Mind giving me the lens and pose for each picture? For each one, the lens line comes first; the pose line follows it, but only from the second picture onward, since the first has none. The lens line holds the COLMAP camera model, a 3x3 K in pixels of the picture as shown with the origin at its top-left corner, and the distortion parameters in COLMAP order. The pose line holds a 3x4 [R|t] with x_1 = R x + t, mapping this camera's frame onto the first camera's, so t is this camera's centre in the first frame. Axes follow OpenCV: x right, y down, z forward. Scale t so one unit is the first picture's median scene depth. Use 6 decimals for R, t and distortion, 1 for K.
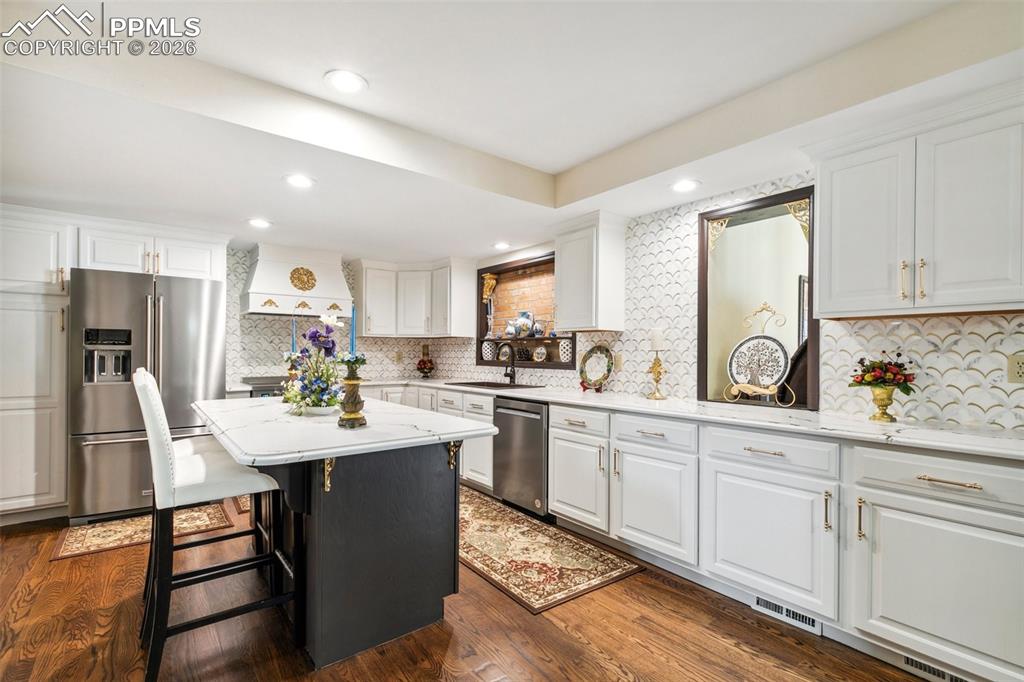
lens RADIAL K [[468.0, 0, 514.0], [0, 468.0, 351.6], [0, 0, 1]] dist [0.004382, 0.000430]
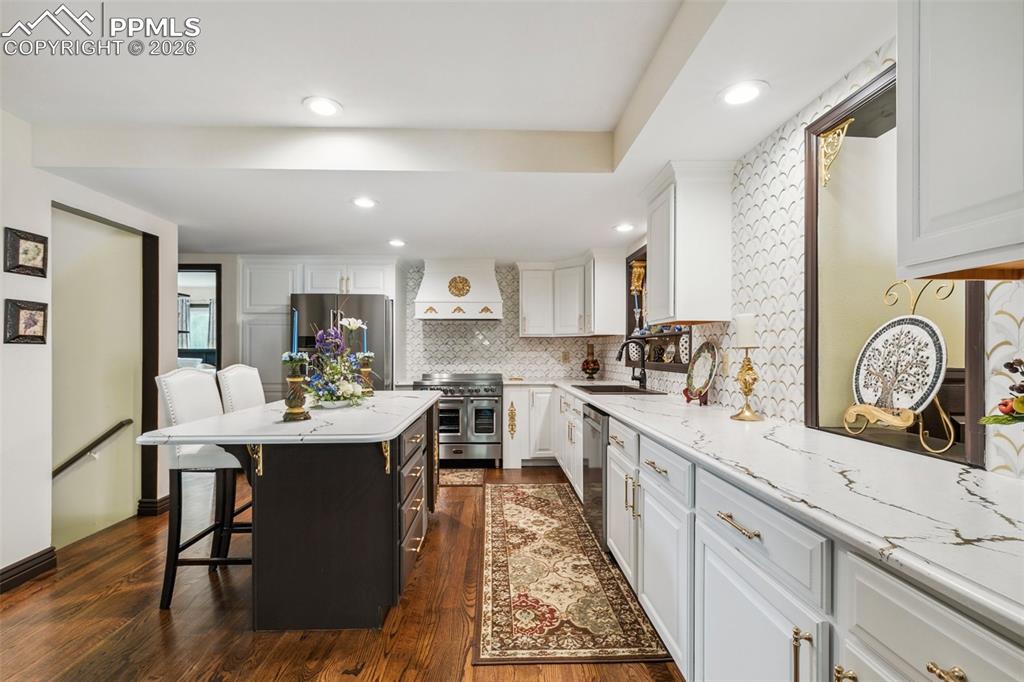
lens RADIAL K [[468.0, 0, 516.7], [0, 468.0, 349.4], [0, 0, 1]] dist [0.004382, 0.000430]
pose [[0.812765, -0.009465, -0.582515, 0.394213], [0.007232, 0.999955, -0.006157, 0.001912], [0.582547, 0.000792, 0.812797, 0.236731]]
